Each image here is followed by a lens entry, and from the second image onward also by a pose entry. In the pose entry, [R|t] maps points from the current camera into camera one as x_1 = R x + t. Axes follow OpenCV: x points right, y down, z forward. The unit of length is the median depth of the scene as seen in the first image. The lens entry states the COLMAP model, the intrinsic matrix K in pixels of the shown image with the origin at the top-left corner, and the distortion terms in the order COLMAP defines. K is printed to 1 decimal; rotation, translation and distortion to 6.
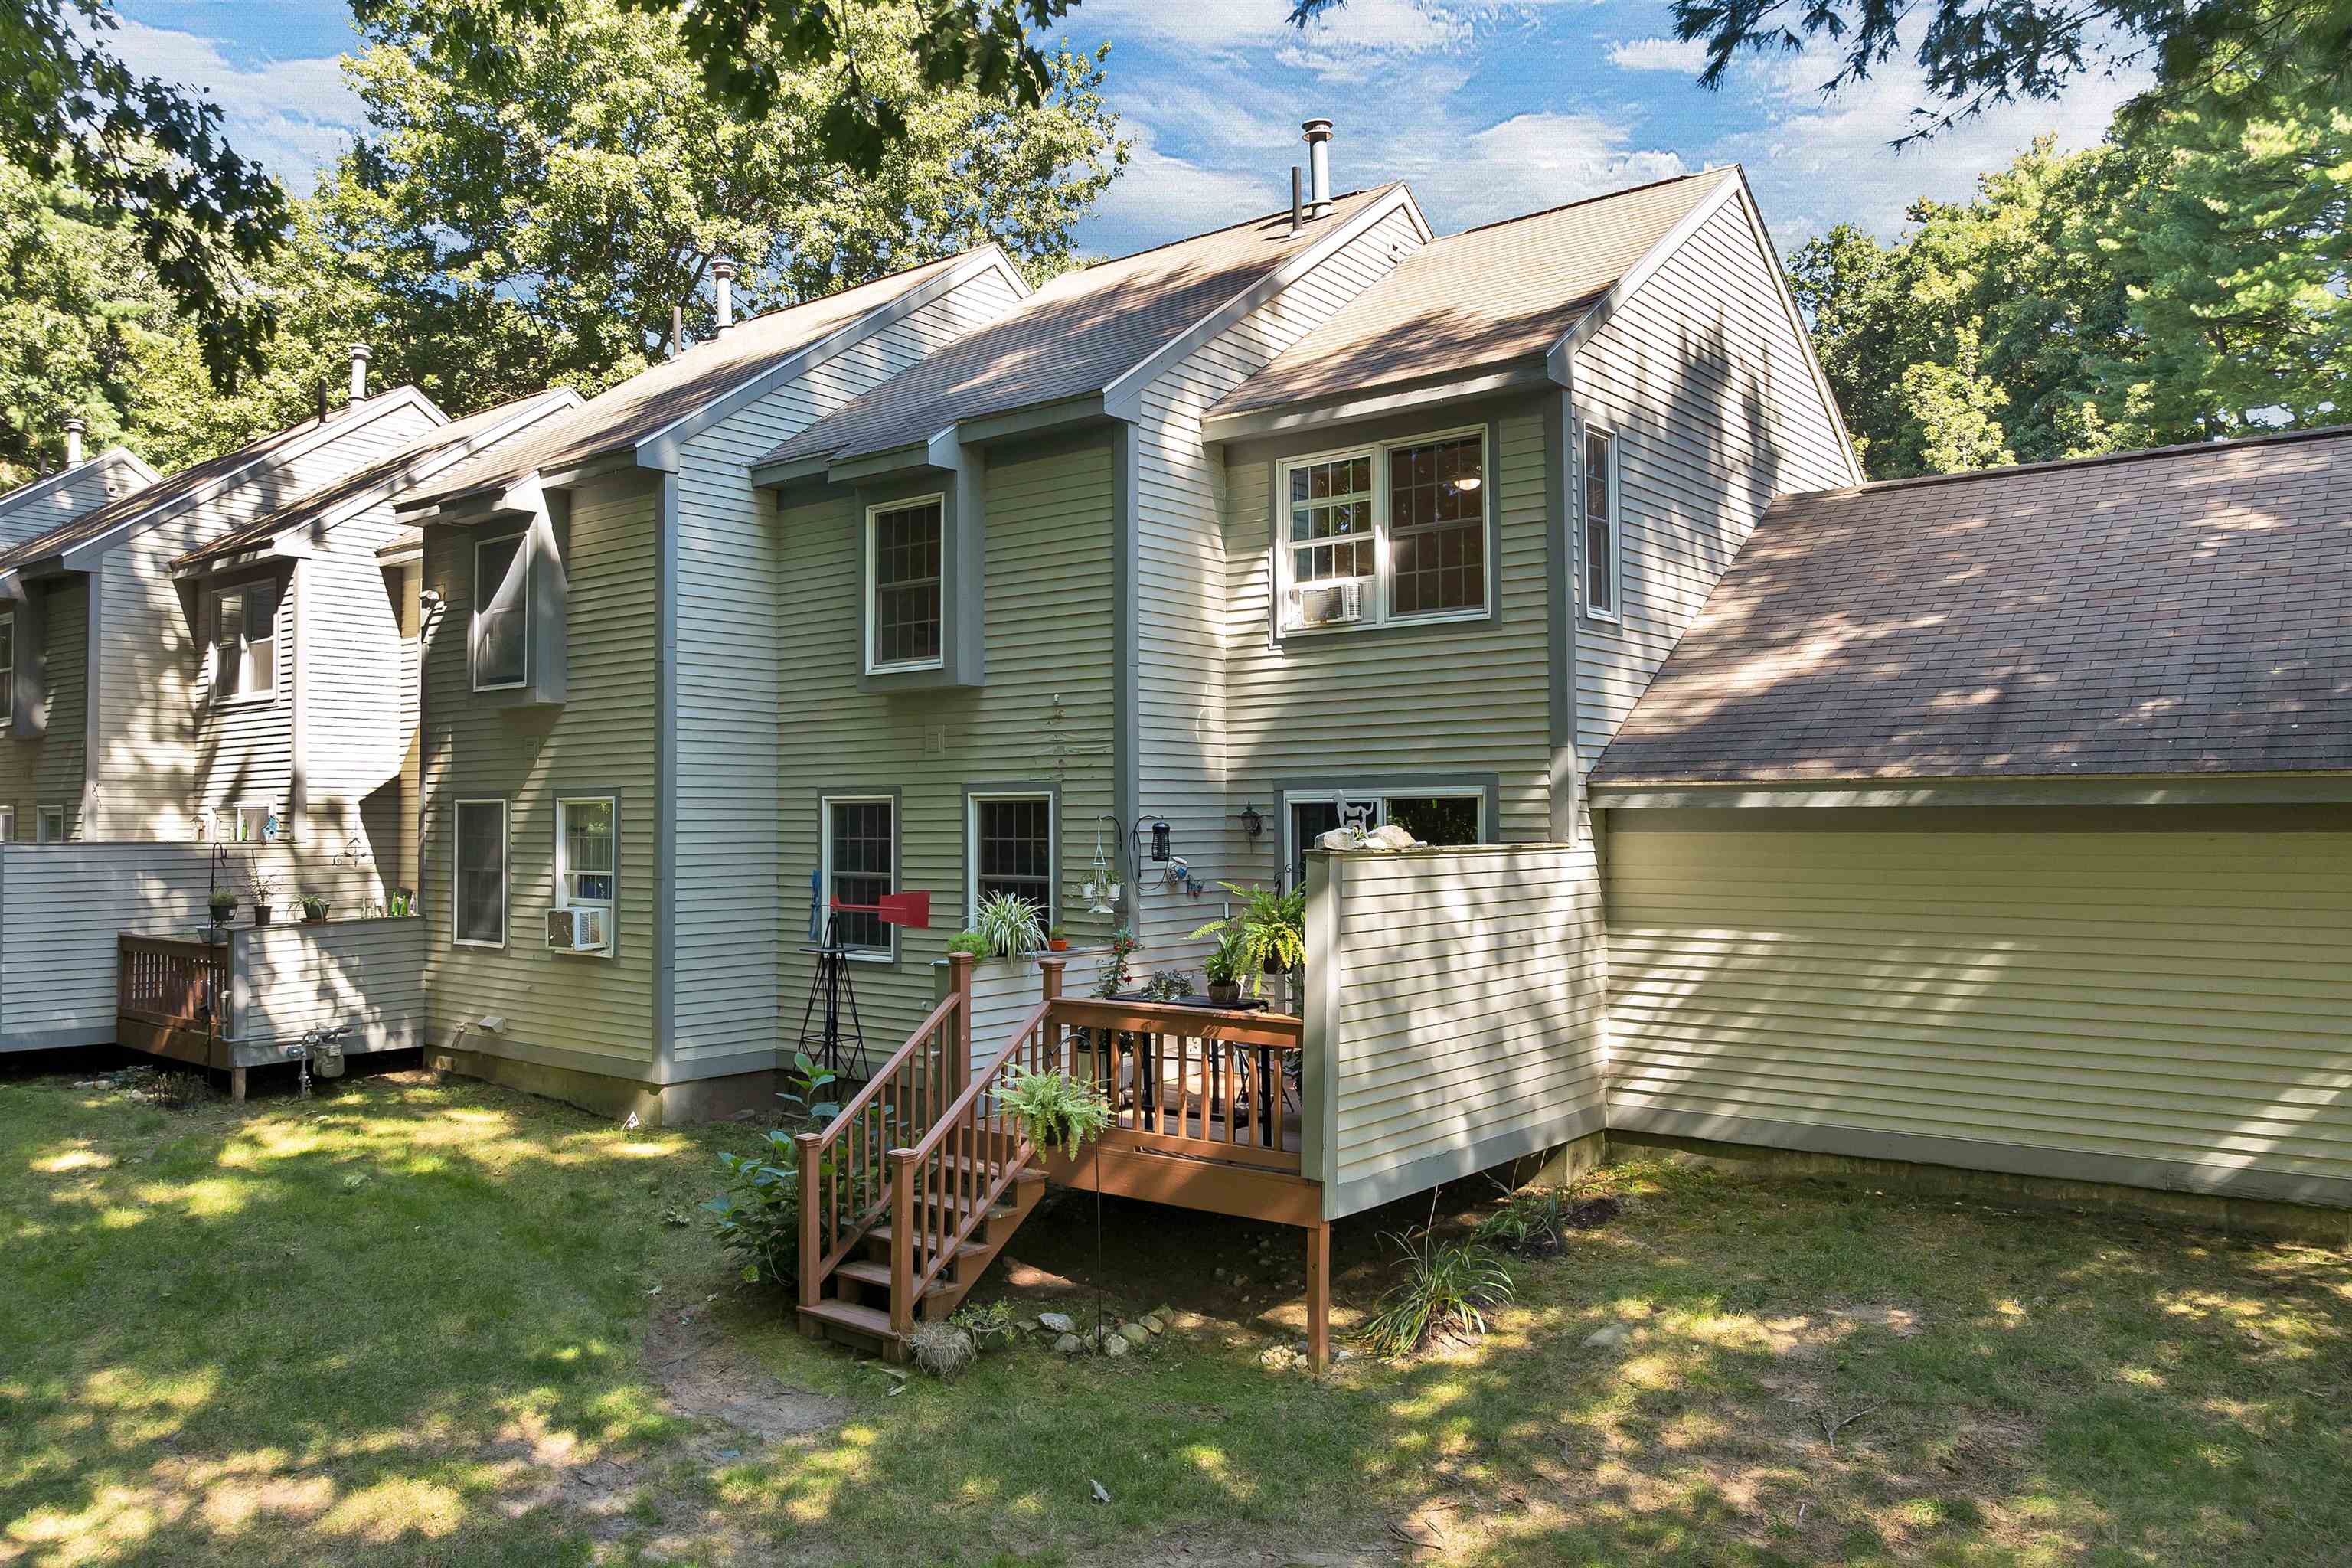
lens RADIAL K [[1664.5, 0, 1176.0], [0, 1664.5, 784.0], [0, 0, 1]] dist [-0.032325, -0.001645]
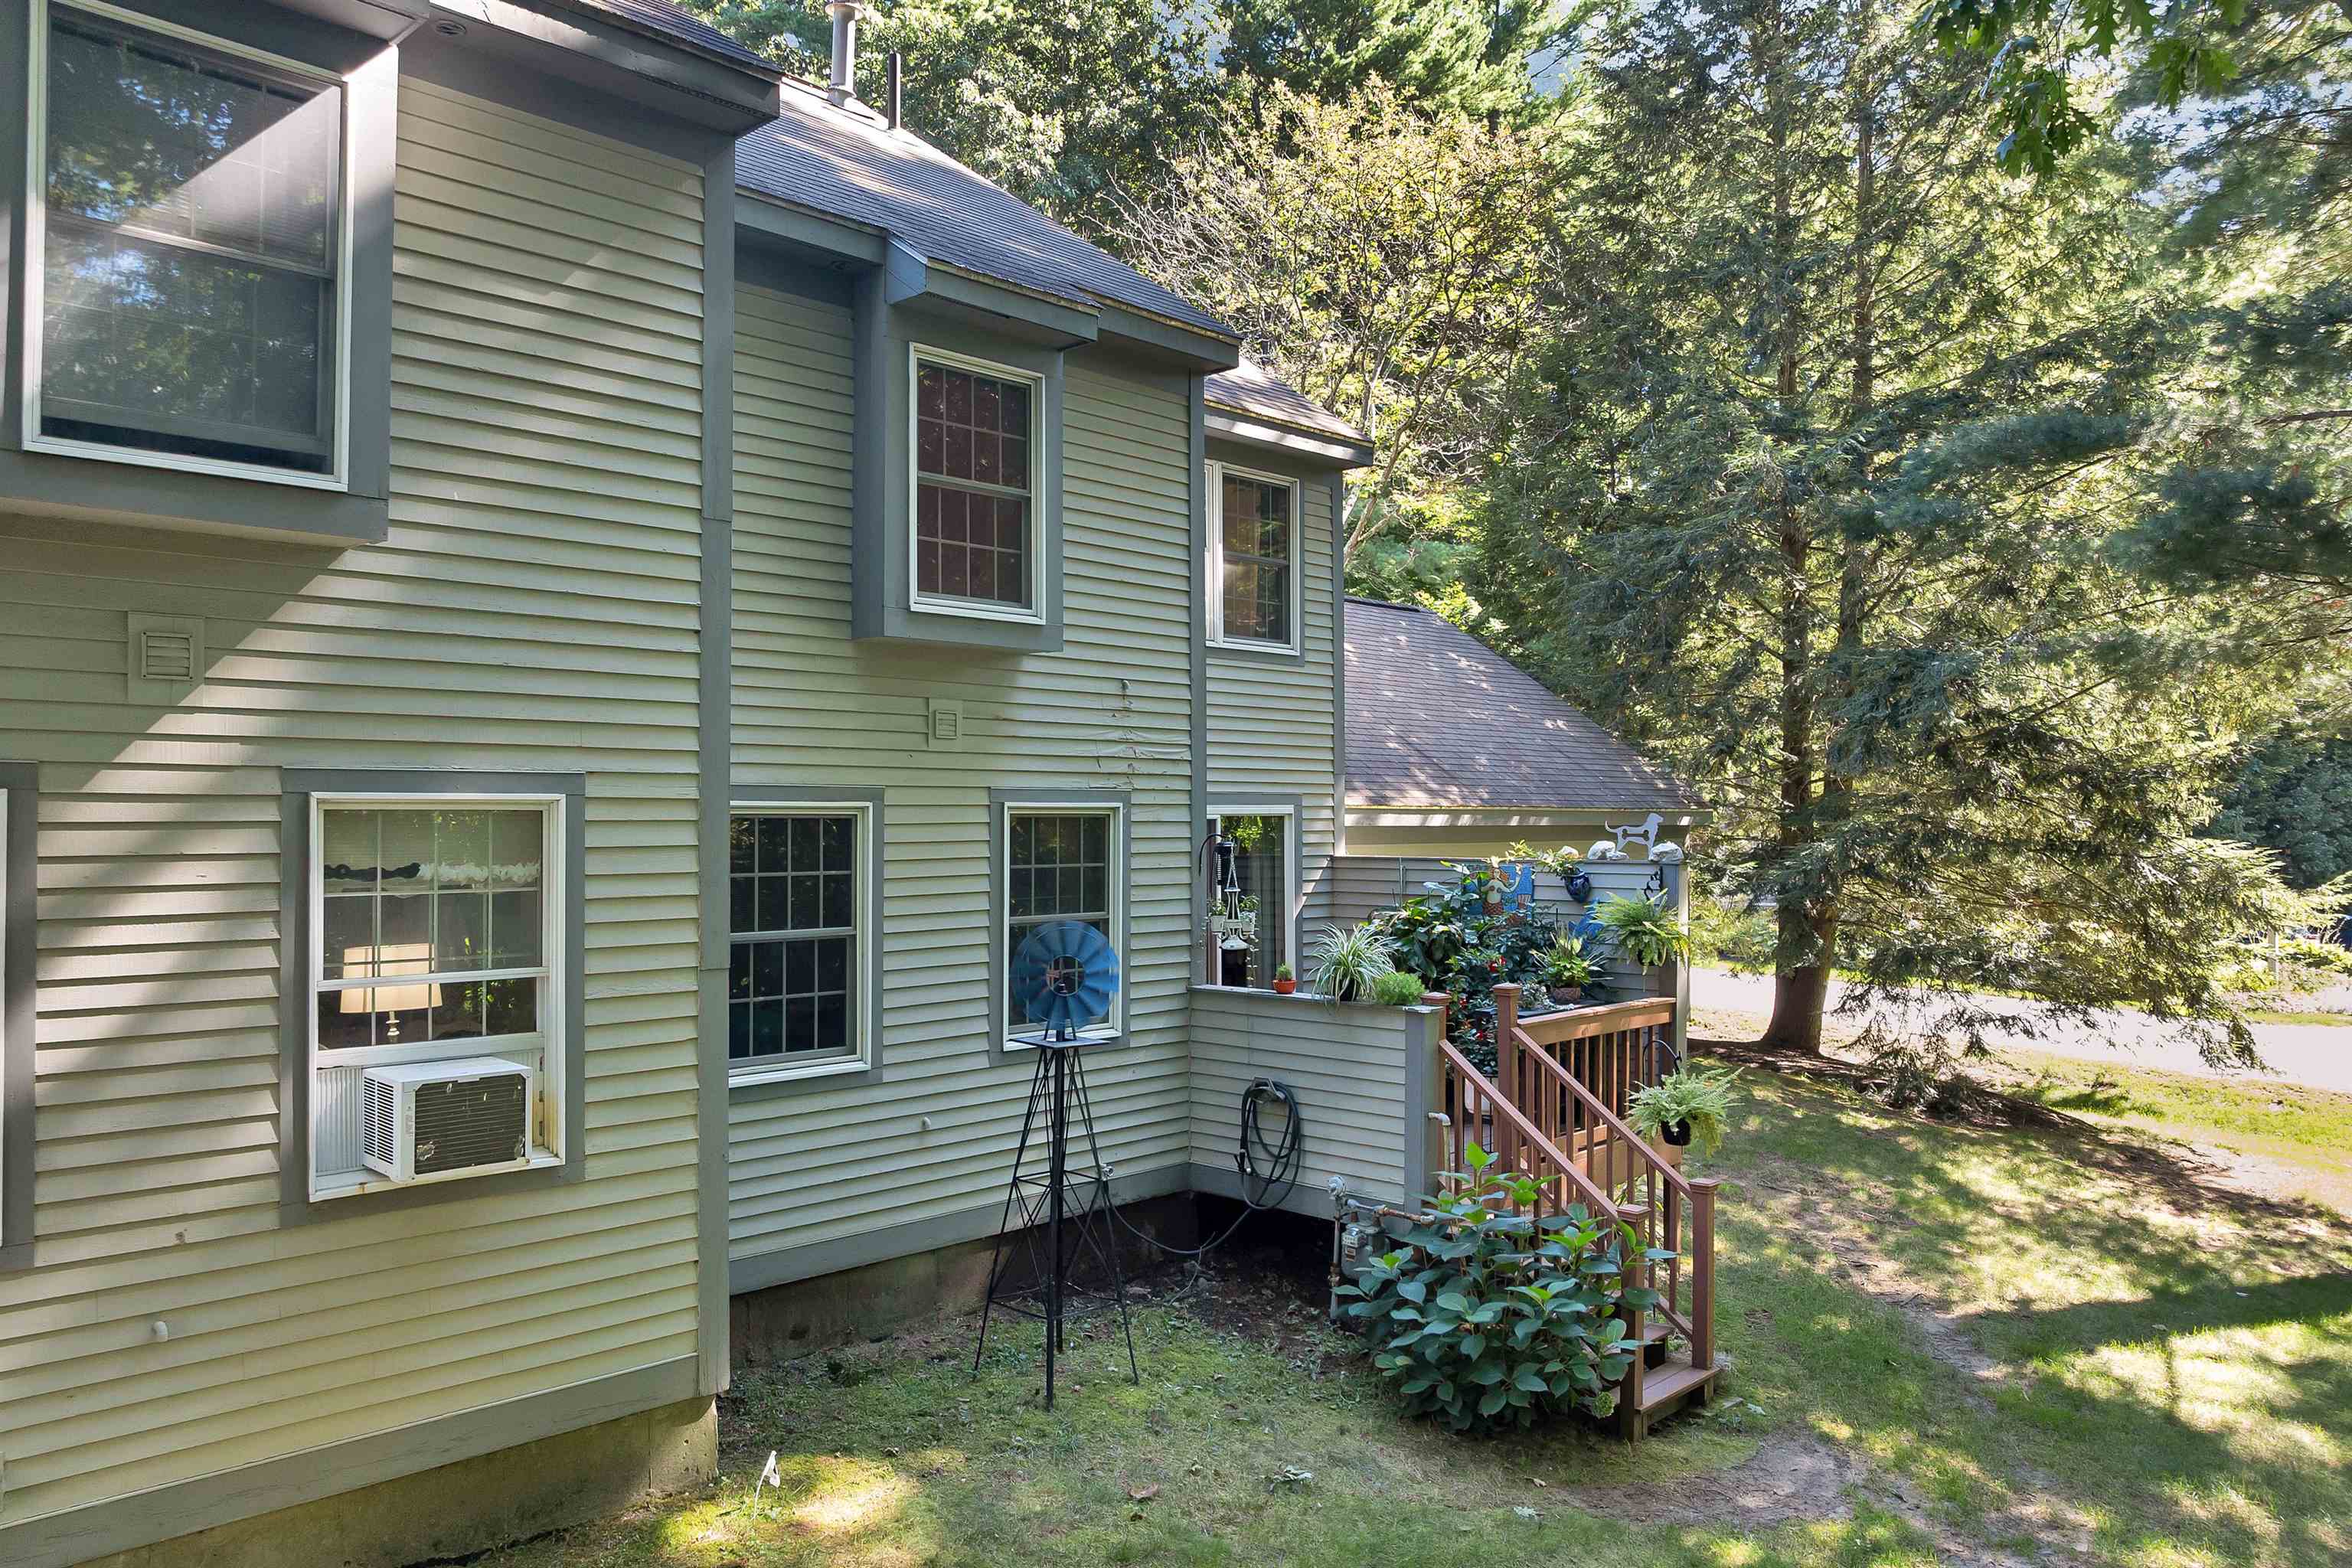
lens RADIAL K [[1692.1, 0, 1173.3], [0, 1692.1, 792.9], [0, 0, 1]] dist [-0.036353, -0.003341]
pose [[0.085095, 0.020862, 0.996154, -0.869408], [-0.016448, 0.999674, -0.019531, 0.014784], [-0.996237, -0.014723, 0.085410, 0.911011]]
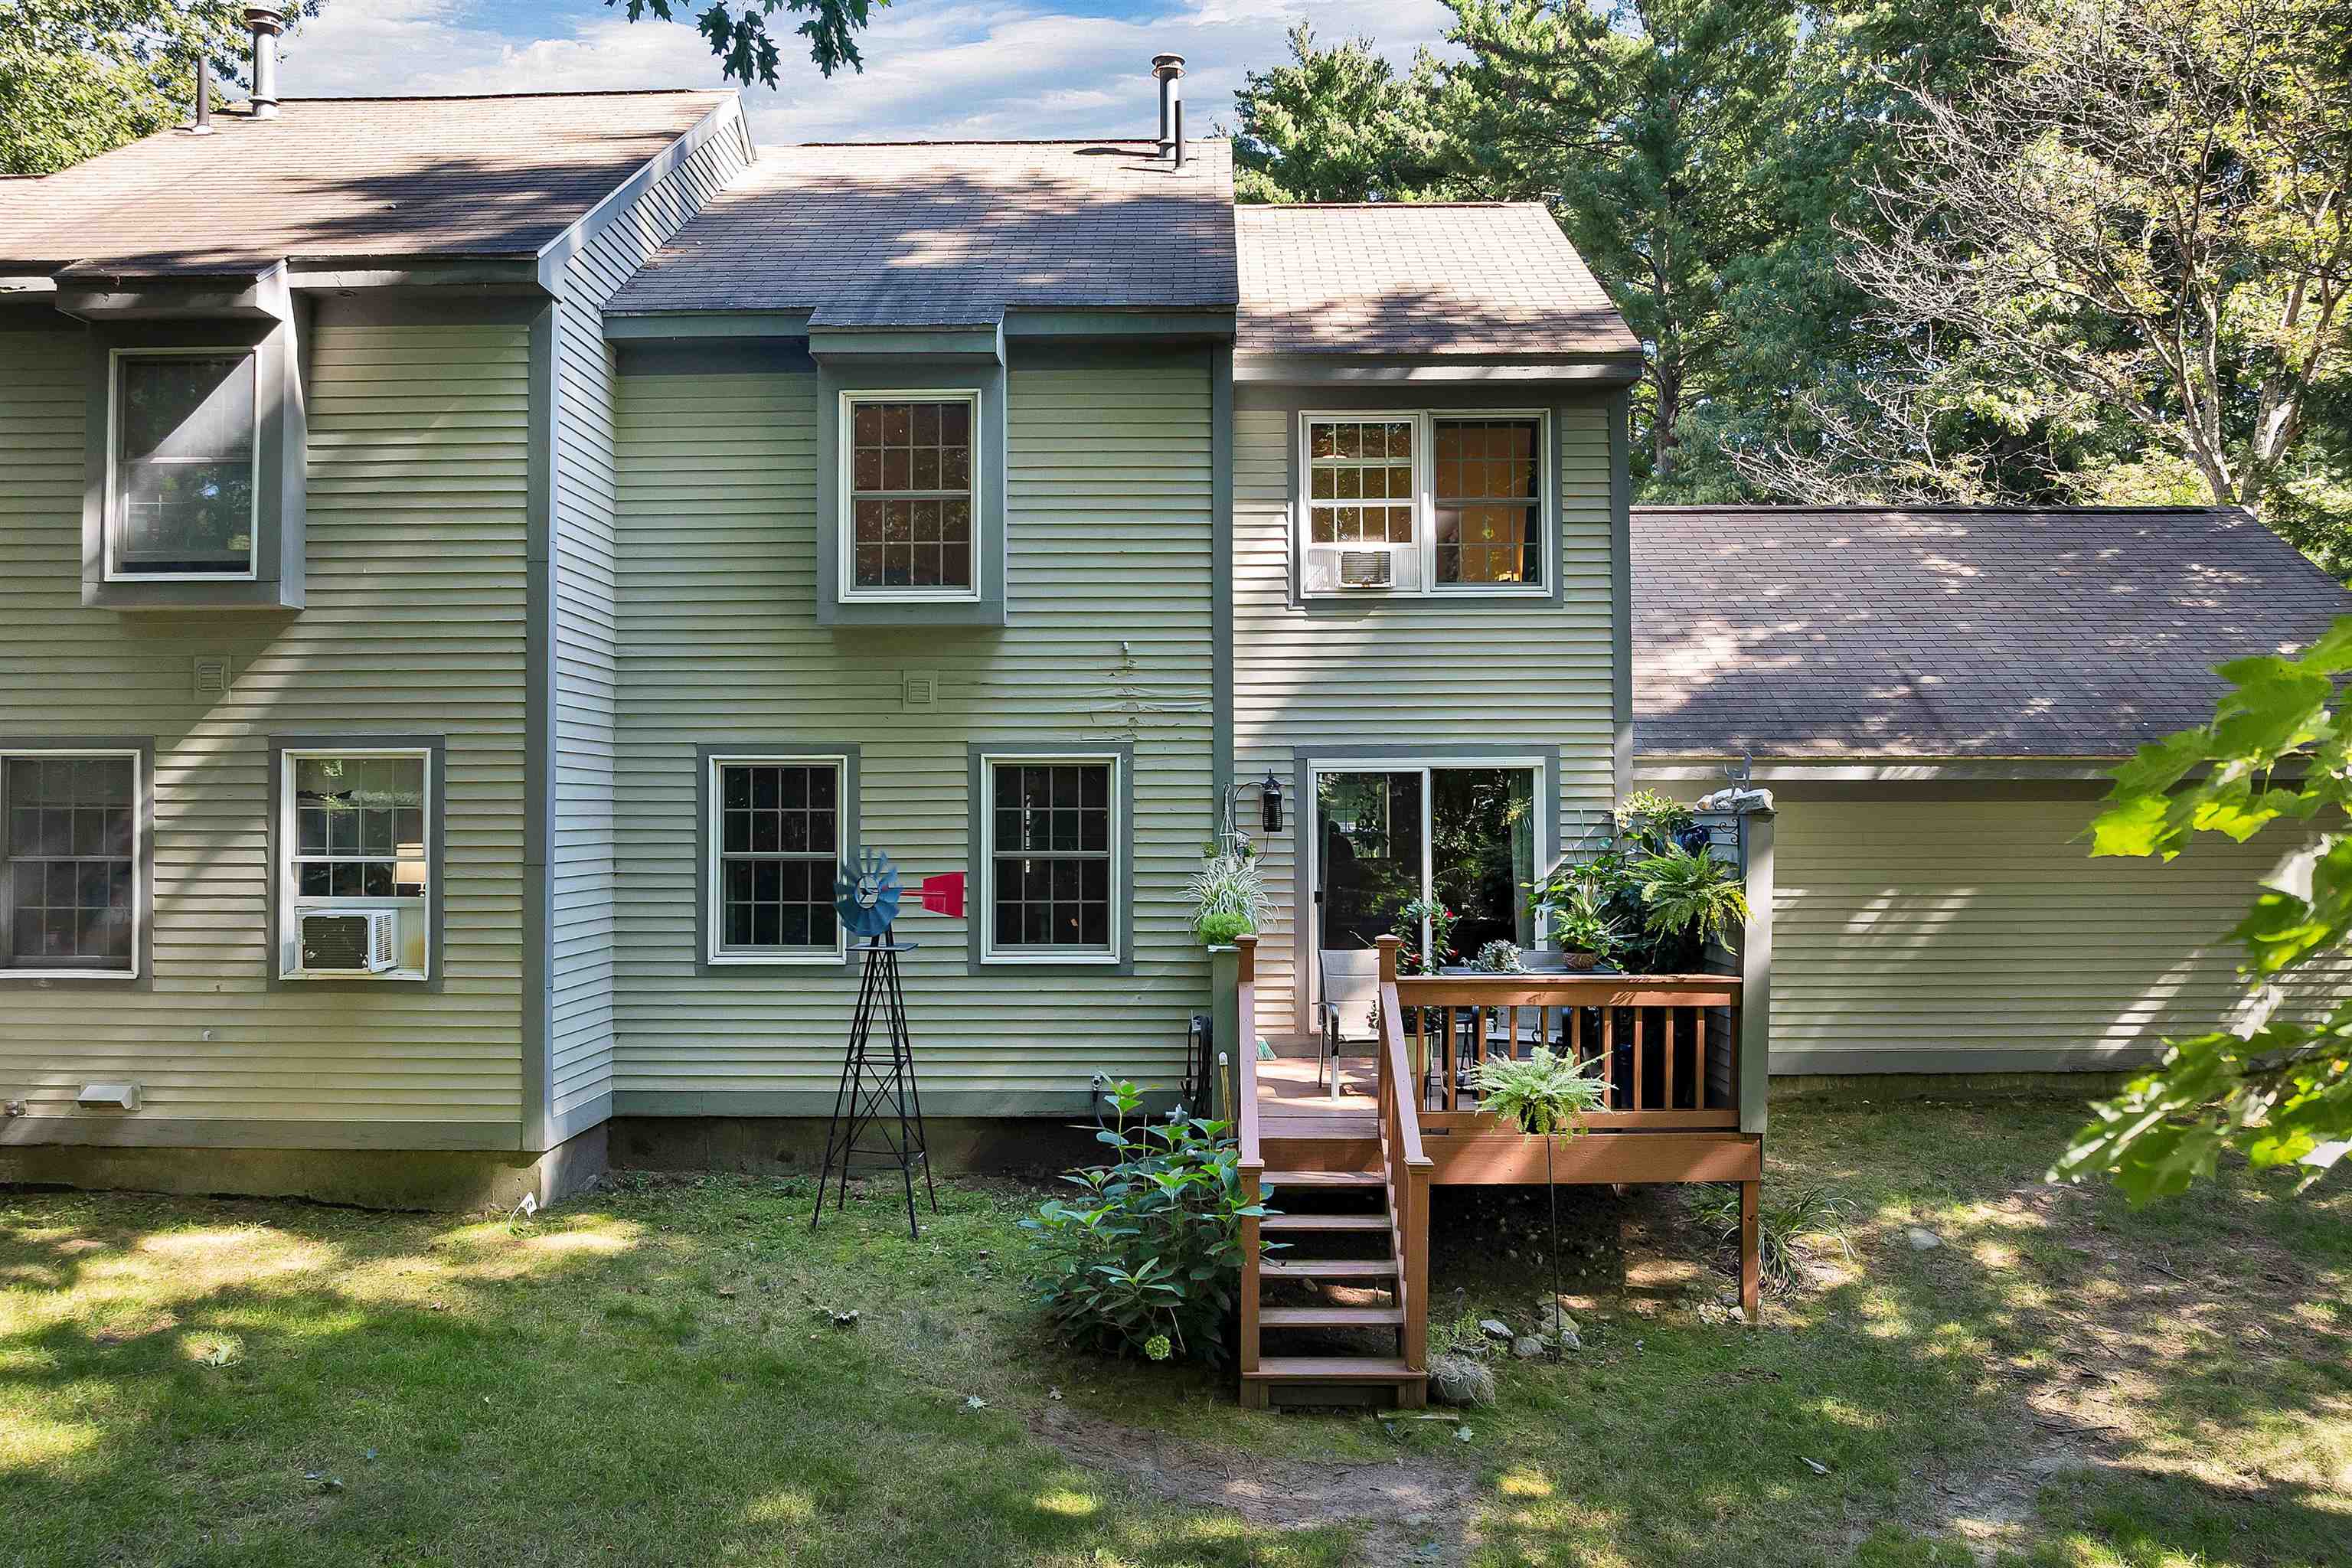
lens RADIAL K [[1677.9, 0, 1172.8], [0, 1677.9, 789.9], [0, 0, 1]] dist [-0.035964, -0.003753]
pose [[0.789869, 0.011856, 0.613161, -0.590716], [-0.013937, 0.999902, -0.001381, 0.024216], [-0.613117, -0.007455, 0.789957, 0.292603]]
